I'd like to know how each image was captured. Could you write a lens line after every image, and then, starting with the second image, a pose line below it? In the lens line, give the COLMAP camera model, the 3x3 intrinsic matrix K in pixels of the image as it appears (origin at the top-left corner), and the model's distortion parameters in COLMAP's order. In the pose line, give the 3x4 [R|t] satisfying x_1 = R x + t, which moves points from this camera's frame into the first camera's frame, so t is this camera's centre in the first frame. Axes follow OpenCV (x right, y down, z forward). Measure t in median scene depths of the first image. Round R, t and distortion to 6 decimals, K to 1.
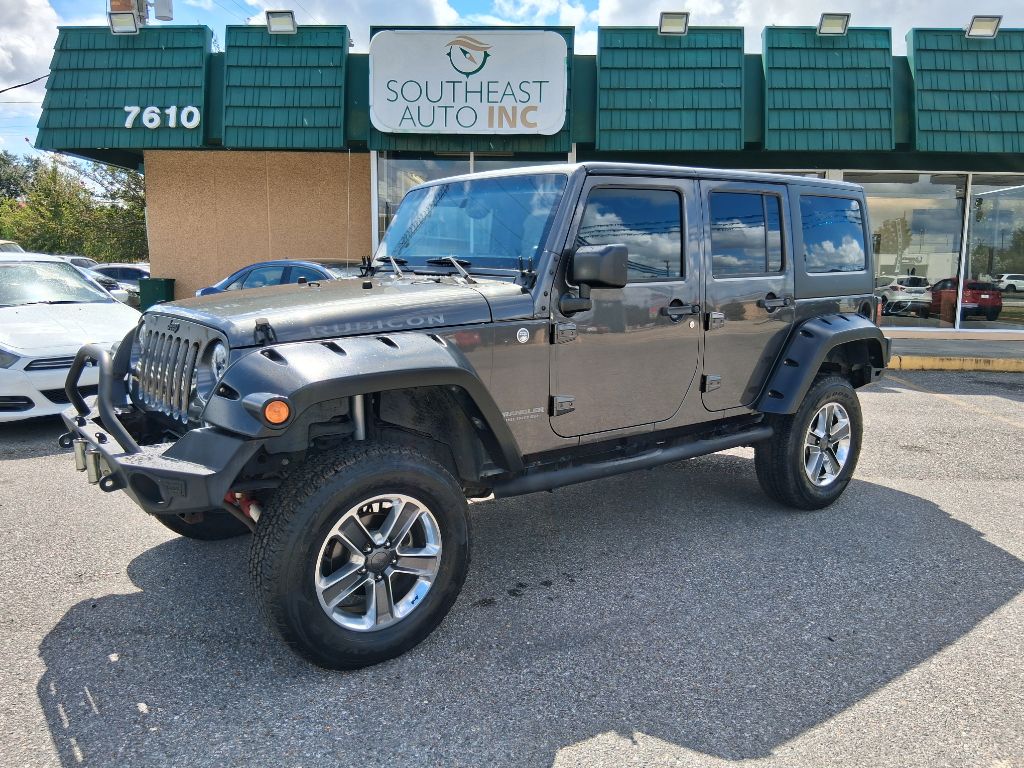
lens RADIAL K [[817.6, 0, 519.6], [0, 817.6, 410.1], [0, 0, 1]] dist [0.074037, -0.149046]
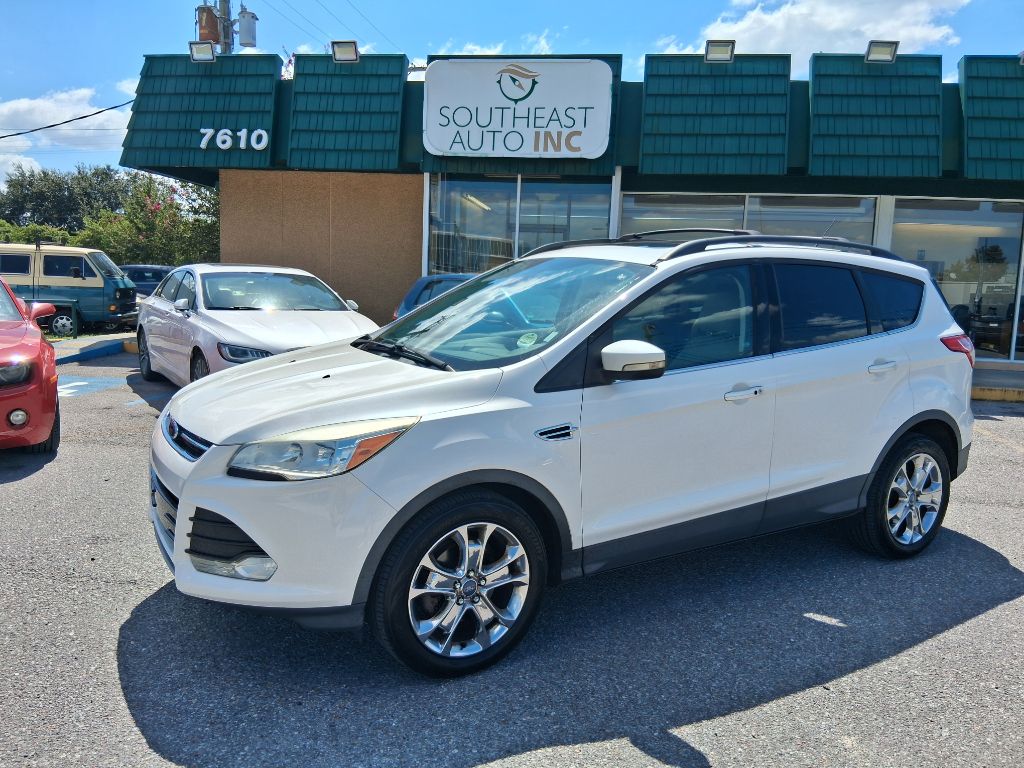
lens RADIAL K [[817.6, 0, 508.8], [0, 817.6, 406.0], [0, 0, 1]] dist [0.074037, -0.149046]
pose [[0.994230, 0.038472, -0.100131, 0.045627], [-0.041171, 0.998838, -0.025034, 0.005305], [0.099051, 0.029012, 0.994659, -0.026927]]
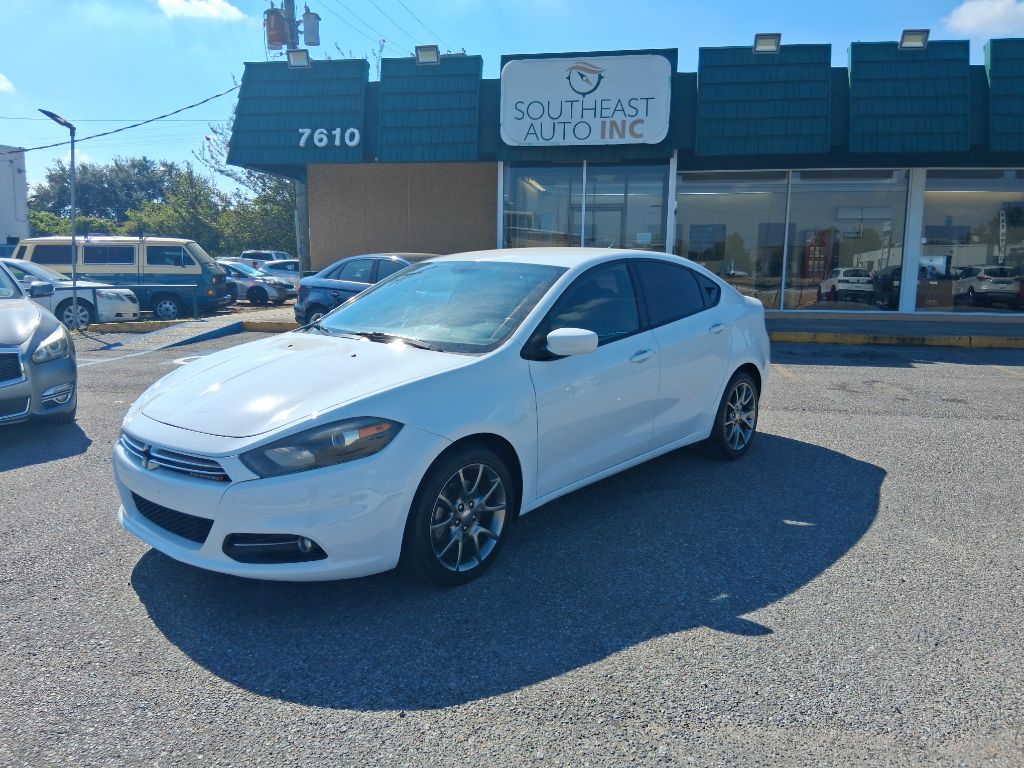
lens RADIAL K [[817.6, 0, 503.5], [0, 817.6, 404.7], [0, 0, 1]] dist [0.074037, -0.149046]
pose [[0.991302, 0.015637, -0.130672, -0.015839], [-0.015591, 0.999878, 0.001371, 0.032092], [0.130677, 0.000678, 0.991425, -0.168329]]
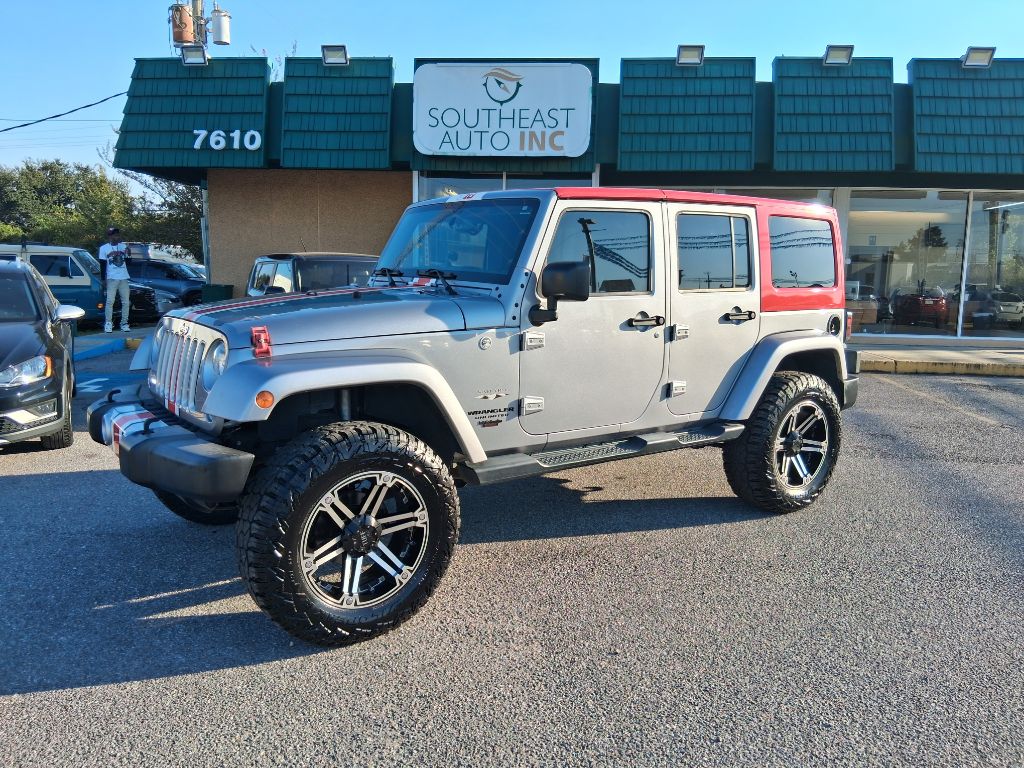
lens RADIAL K [[817.6, 0, 516.2], [0, 817.6, 406.6], [0, 0, 1]] dist [0.074037, -0.149046]
pose [[0.999097, 0.012725, -0.040542, 0.006317], [-0.013217, 0.999842, -0.011899, 0.013190], [0.040384, 0.012425, 0.999107, -0.094951]]
